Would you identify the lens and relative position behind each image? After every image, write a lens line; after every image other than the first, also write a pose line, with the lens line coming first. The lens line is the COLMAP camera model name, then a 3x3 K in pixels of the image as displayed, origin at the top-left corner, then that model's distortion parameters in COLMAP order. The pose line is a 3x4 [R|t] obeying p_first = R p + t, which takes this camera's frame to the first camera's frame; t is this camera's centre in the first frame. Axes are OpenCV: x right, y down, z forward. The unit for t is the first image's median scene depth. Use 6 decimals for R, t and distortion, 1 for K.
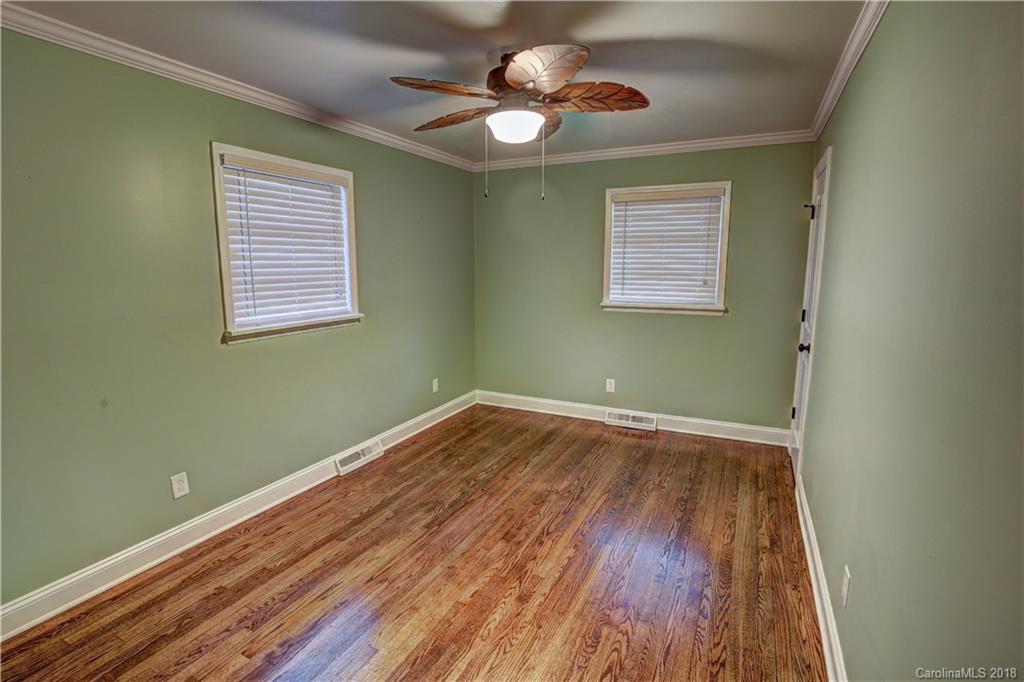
lens RADIAL K [[489.6, 0, 508.0], [0, 489.6, 338.9], [0, 0, 1]] dist [-0.030894, 0.000313]
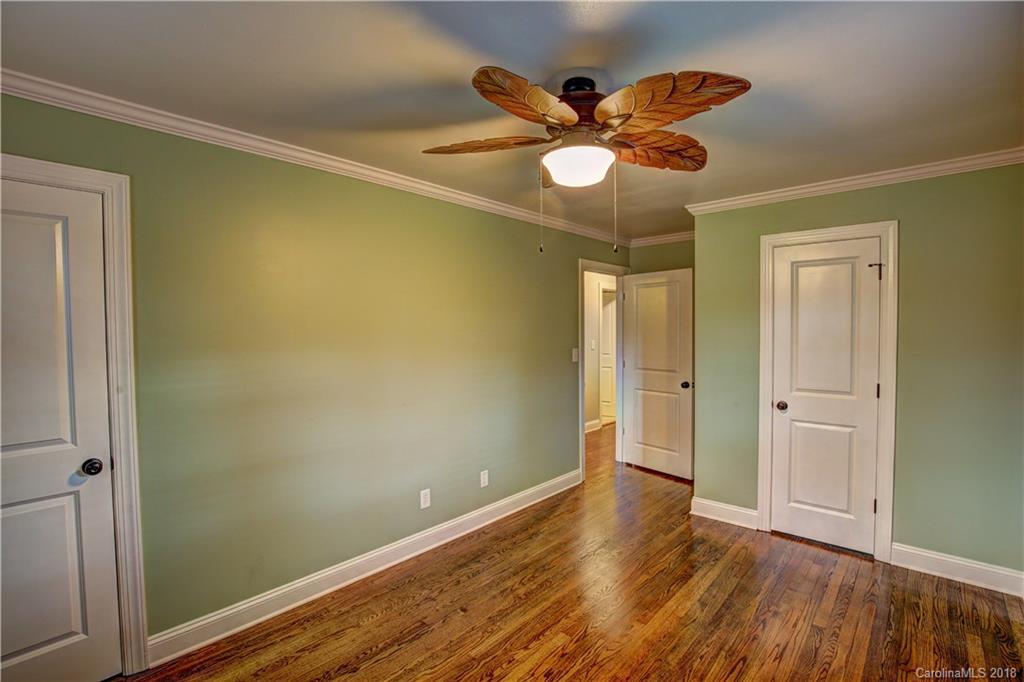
lens RADIAL K [[473.3, 0, 512.0], [0, 473.3, 341.0], [0, 0, 1]] dist [0.002171, 0.000266]
pose [[0.959940, 0.000513, -0.280206, 0.127107], [-0.035817, 0.992020, -0.120887, -0.041529], [0.277908, 0.126080, 0.952298, 0.239165]]
